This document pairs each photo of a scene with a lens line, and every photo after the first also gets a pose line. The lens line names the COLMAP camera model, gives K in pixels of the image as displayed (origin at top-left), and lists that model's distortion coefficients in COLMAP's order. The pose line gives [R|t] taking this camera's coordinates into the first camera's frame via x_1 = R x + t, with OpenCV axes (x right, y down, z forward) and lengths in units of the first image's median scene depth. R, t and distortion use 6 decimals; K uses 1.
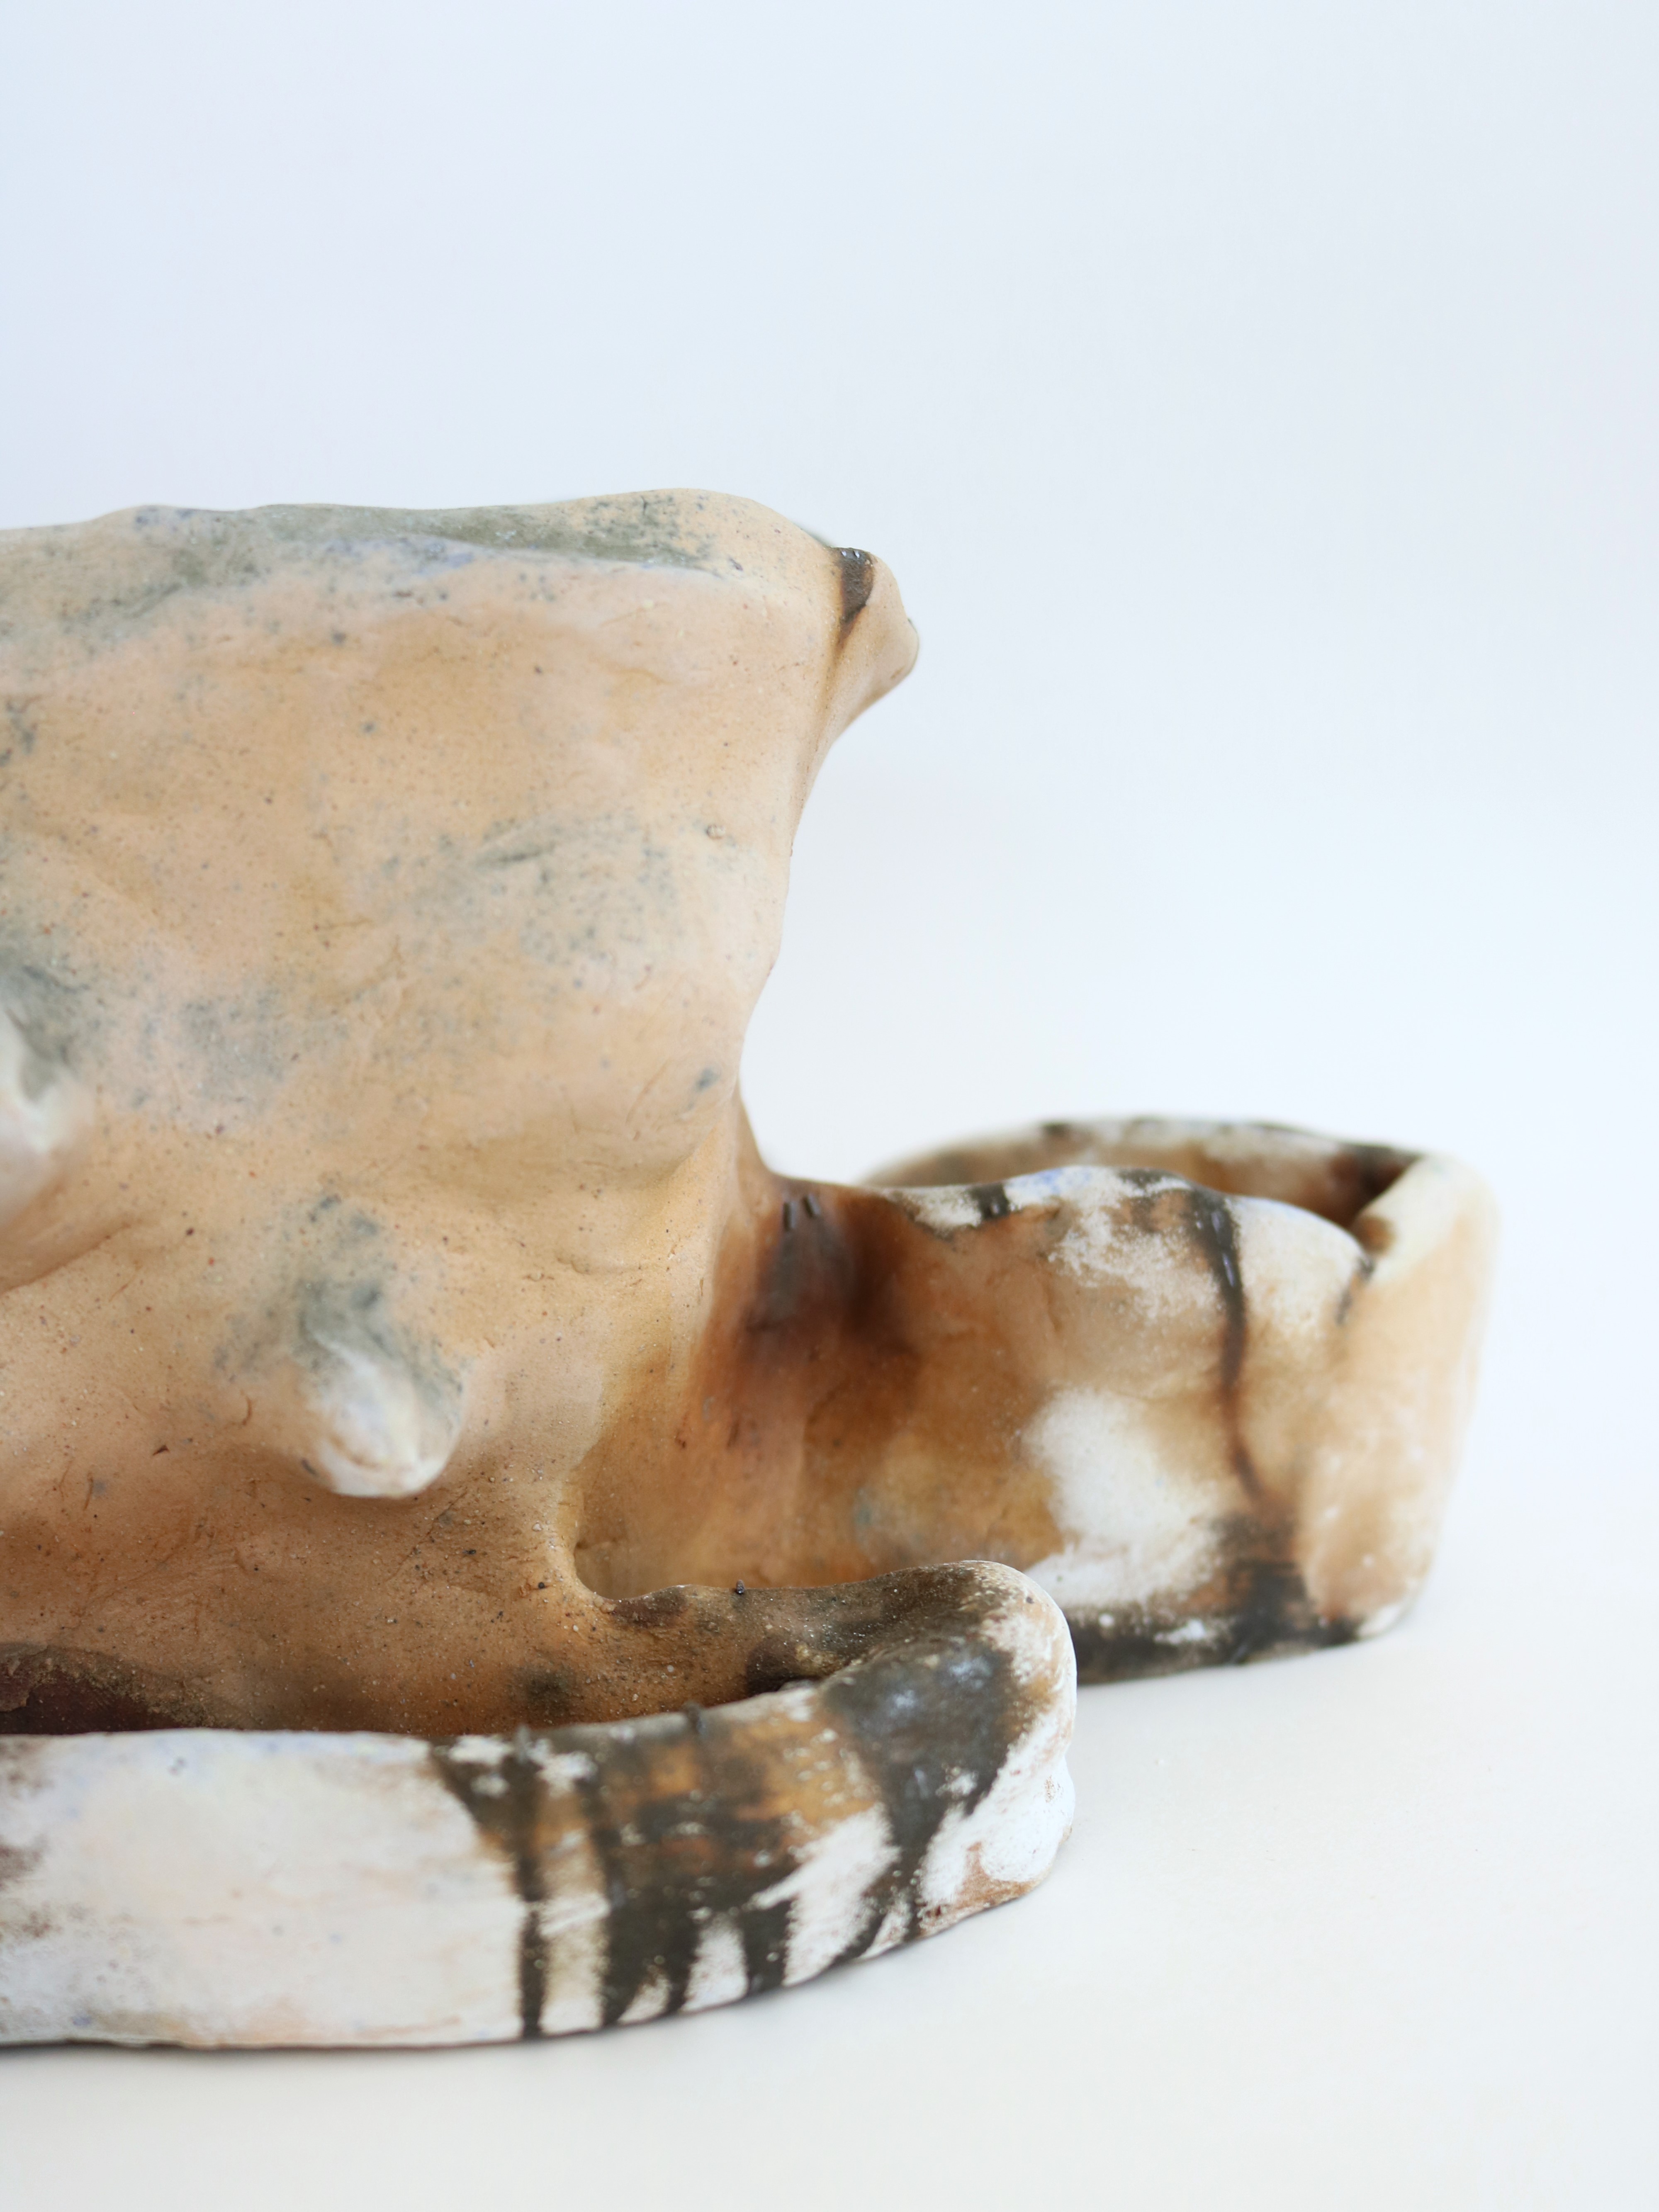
lens RADIAL K [[2766.2, 0, 829.8], [0, 2766.2, 1188.3], [0, 0, 1]] dist [-0.111747, 0.000000]
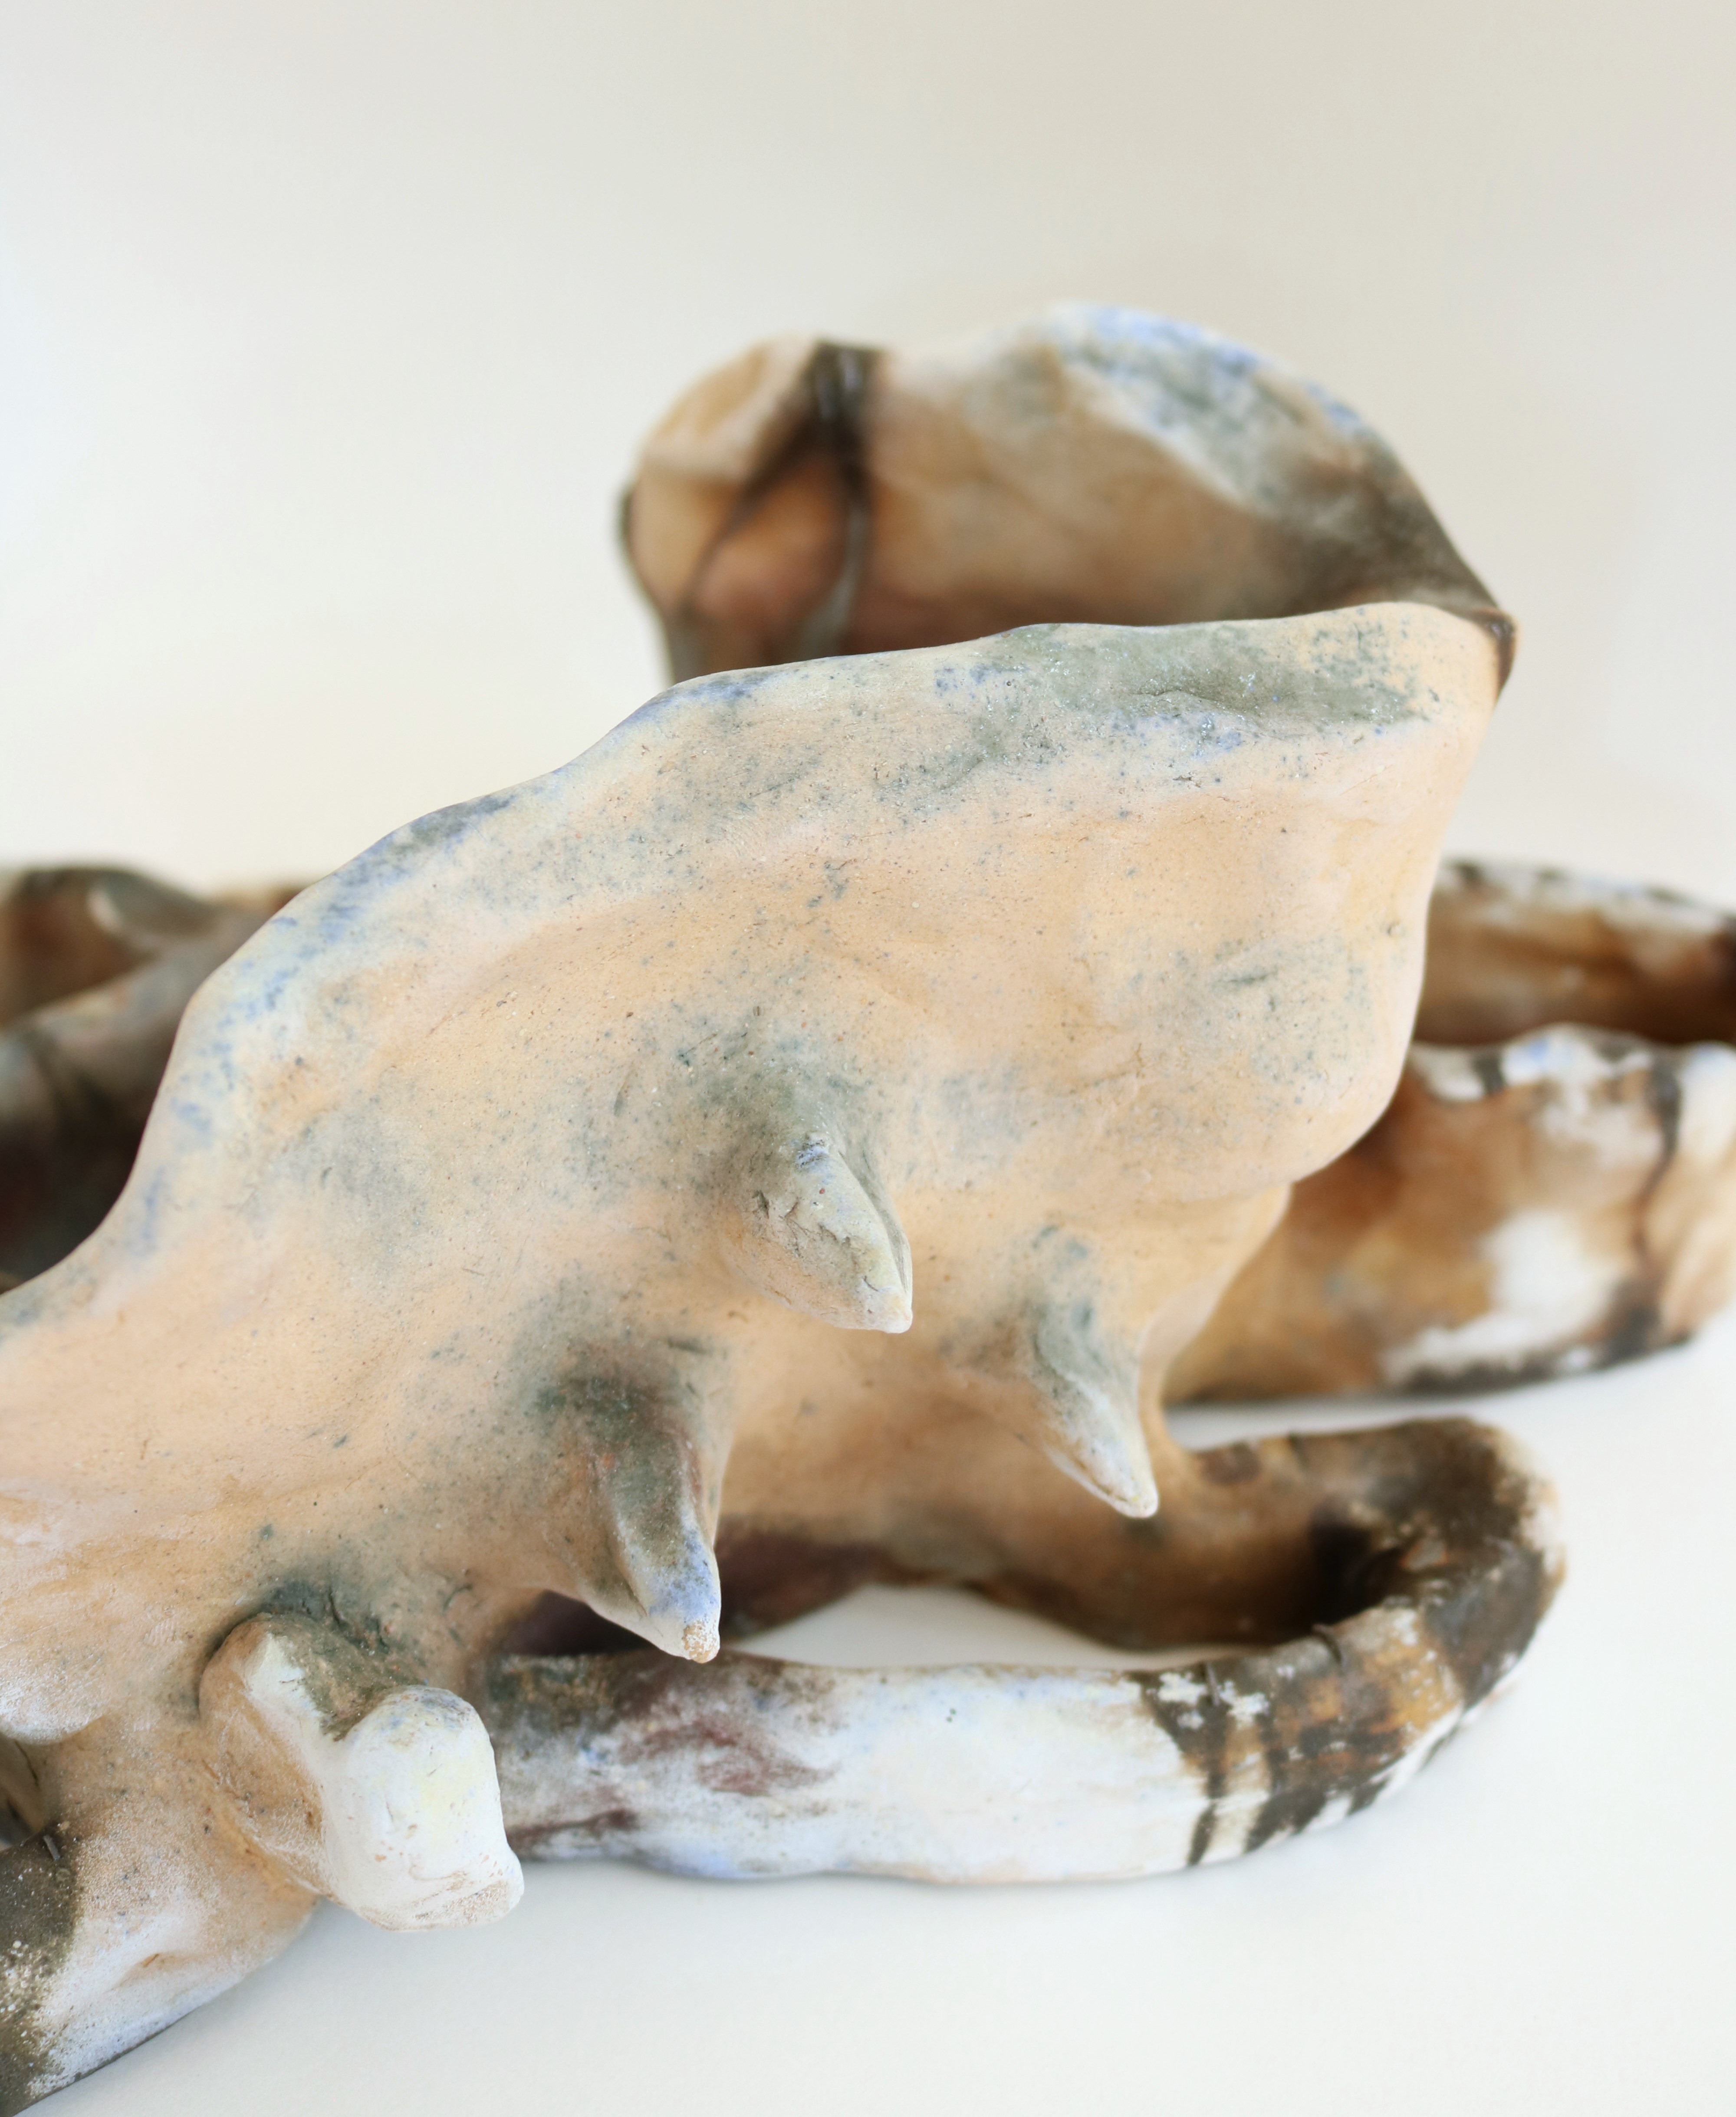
lens RADIAL K [[2890.6, 0, 851.2], [0, 2890.6, 769.2], [0, 0, 1]] dist [-0.104713, 0.000000]
pose [[0.993579, 0.032123, 0.108481, -0.414519], [-0.064613, 0.948208, 0.311008, -0.572638], [-0.092872, -0.316021, 0.944196, -0.097018]]
